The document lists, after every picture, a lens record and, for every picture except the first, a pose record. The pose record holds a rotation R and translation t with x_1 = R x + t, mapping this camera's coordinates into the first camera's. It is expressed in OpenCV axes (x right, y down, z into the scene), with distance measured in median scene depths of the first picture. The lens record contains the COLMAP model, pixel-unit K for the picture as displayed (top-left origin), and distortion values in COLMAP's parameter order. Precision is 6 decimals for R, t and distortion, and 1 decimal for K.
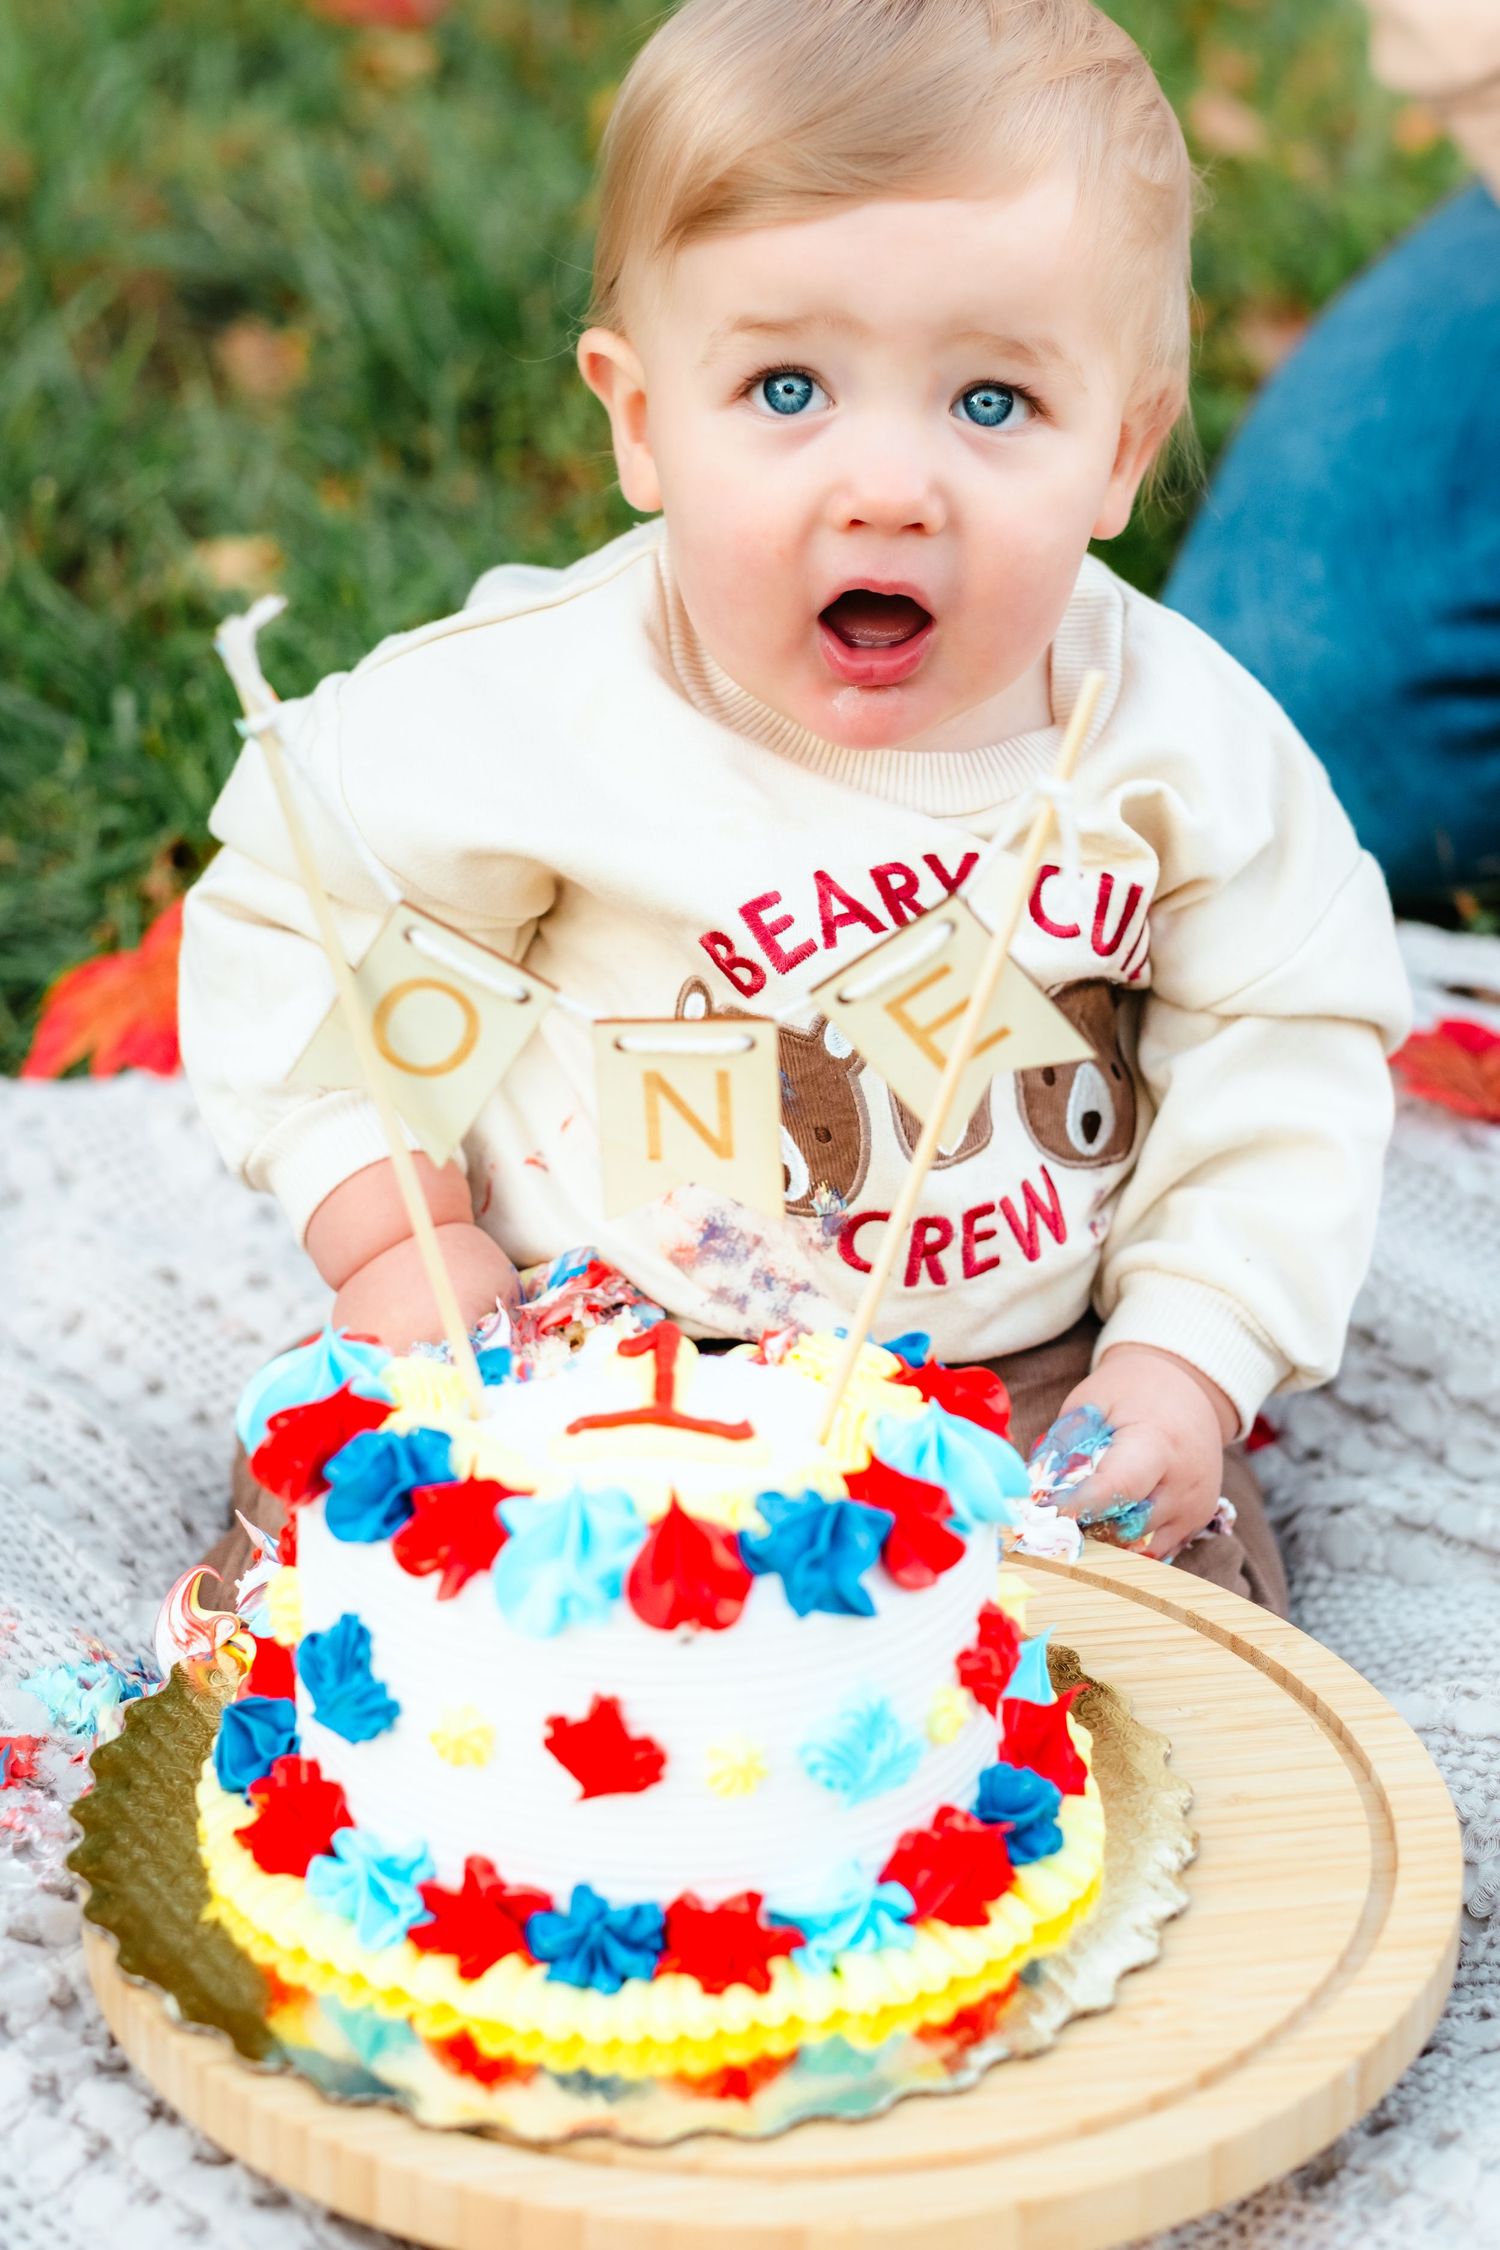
lens RADIAL K [[5777.0, 0, 750.0], [0, 5777.0, 1125.0], [0, 0, 1]] dist [0.101850, -2.822689]
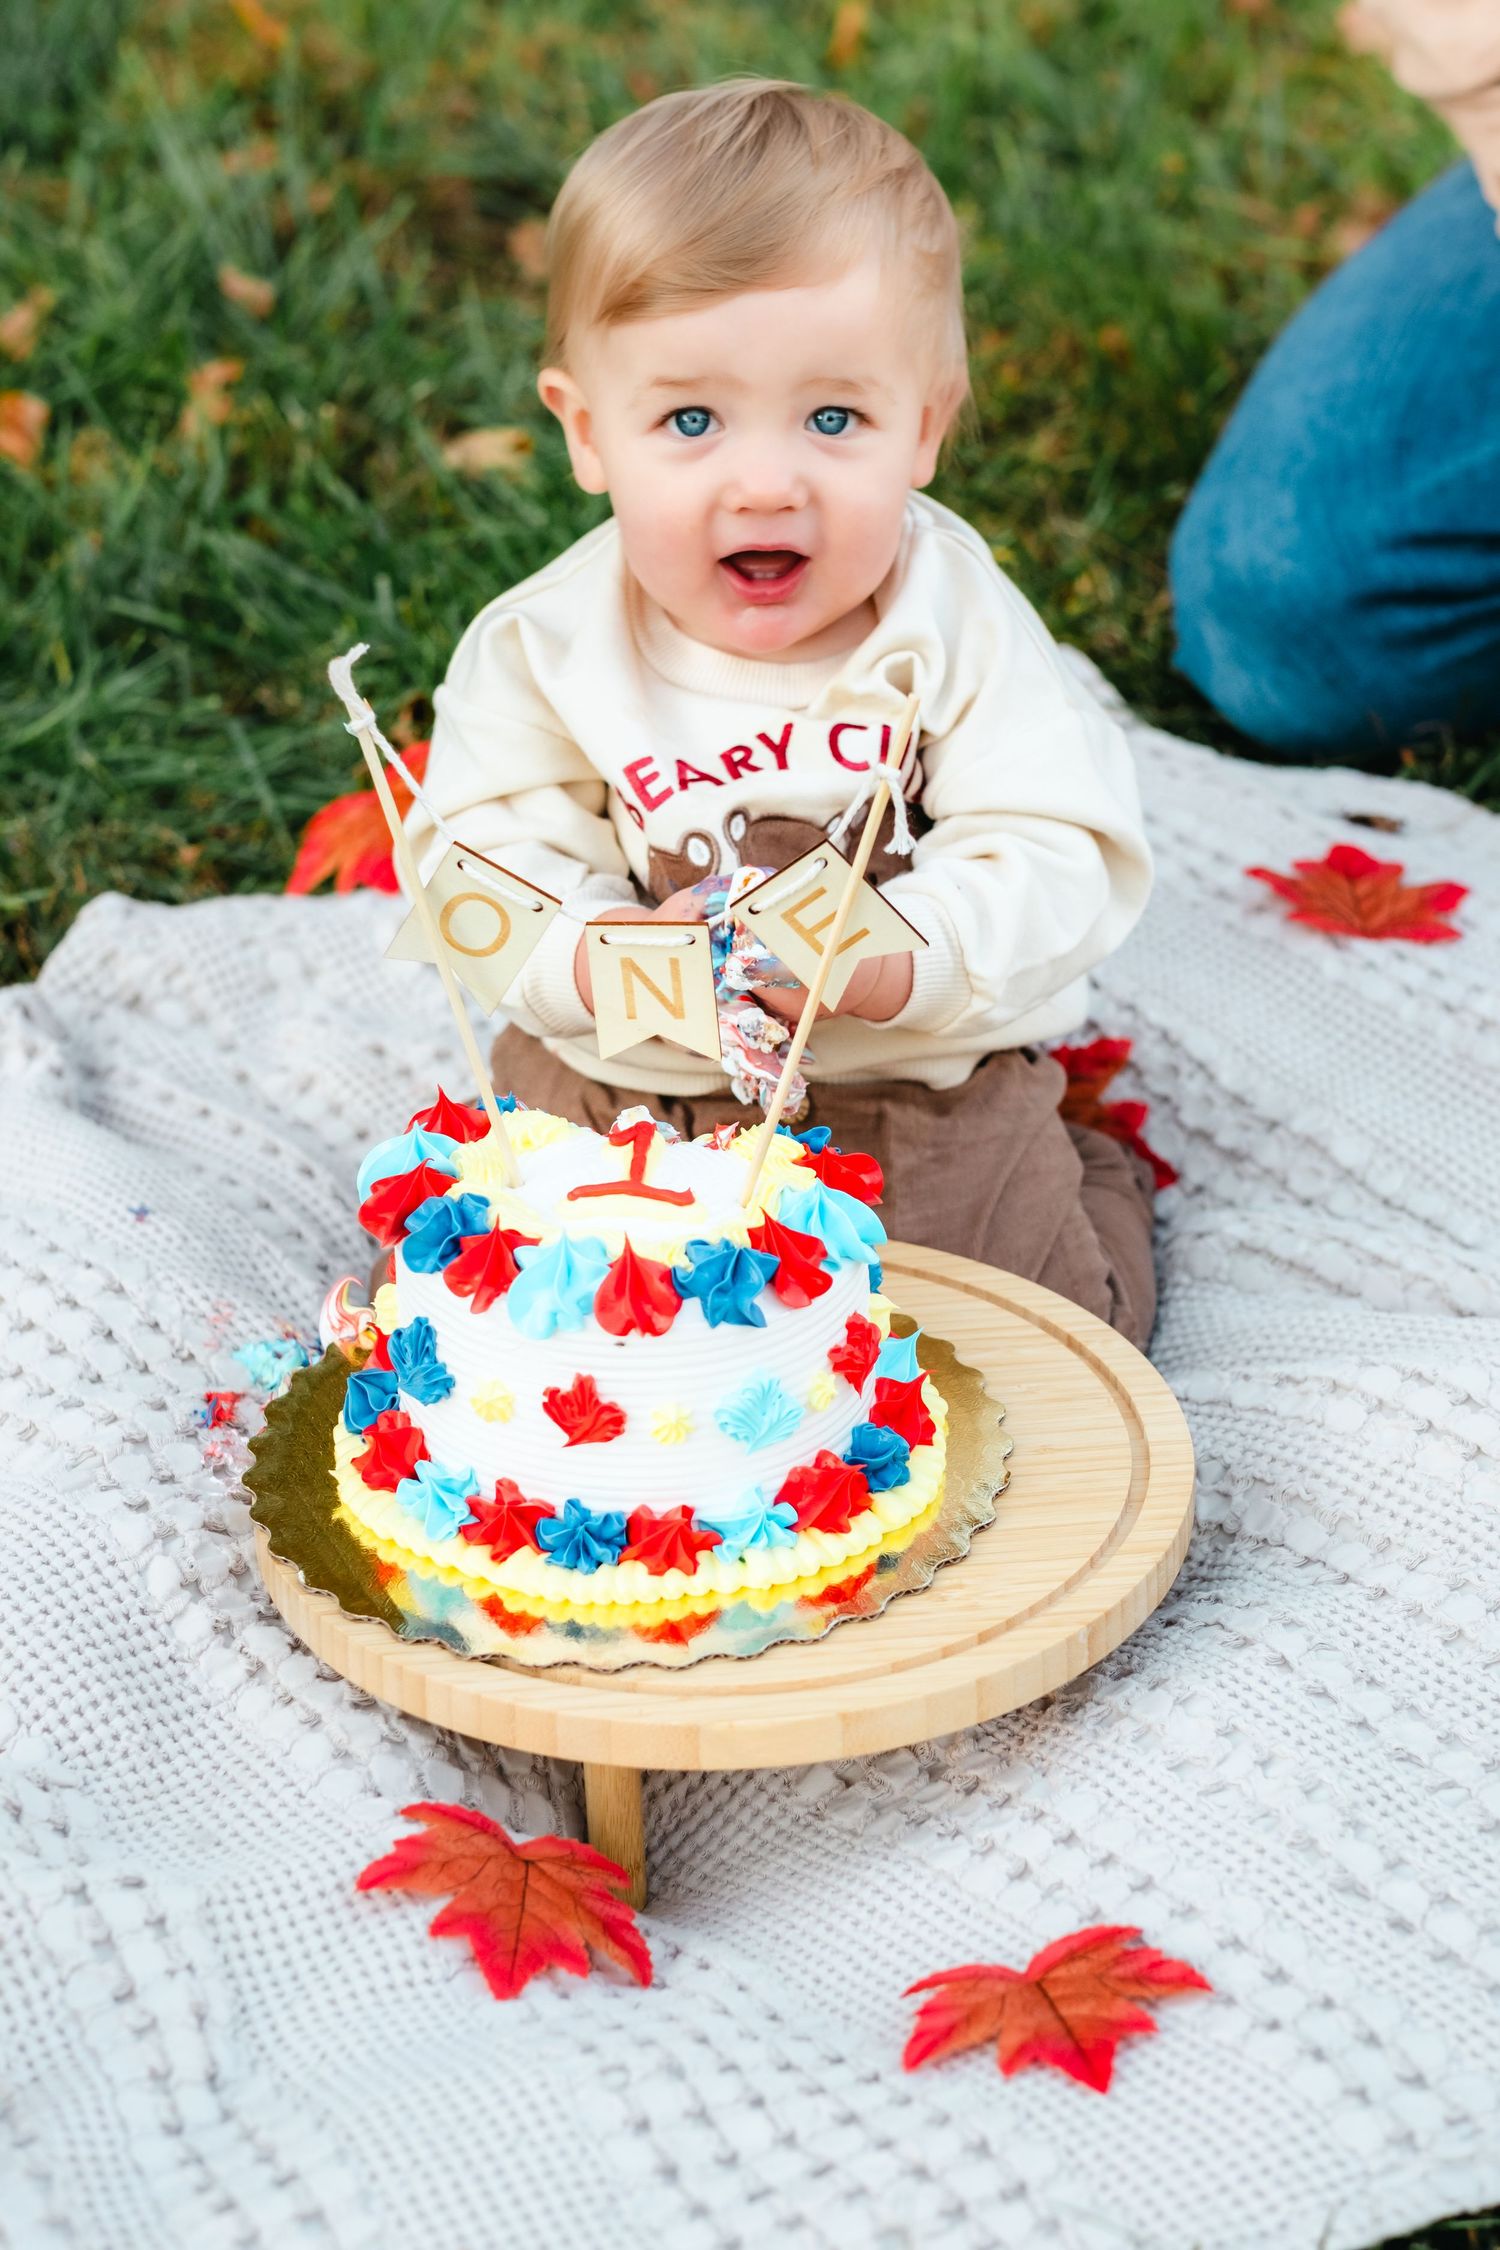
lens RADIAL K [[5777.0, 0, 750.0], [0, 5777.0, 1125.0], [0, 0, 1]] dist [0.101850, -2.822689]
pose [[0.996146, 0.012426, -0.086823, 0.143816], [-0.006625, 0.997745, 0.066784, -0.065463], [0.087458, -0.065952, 0.993983, -0.475334]]
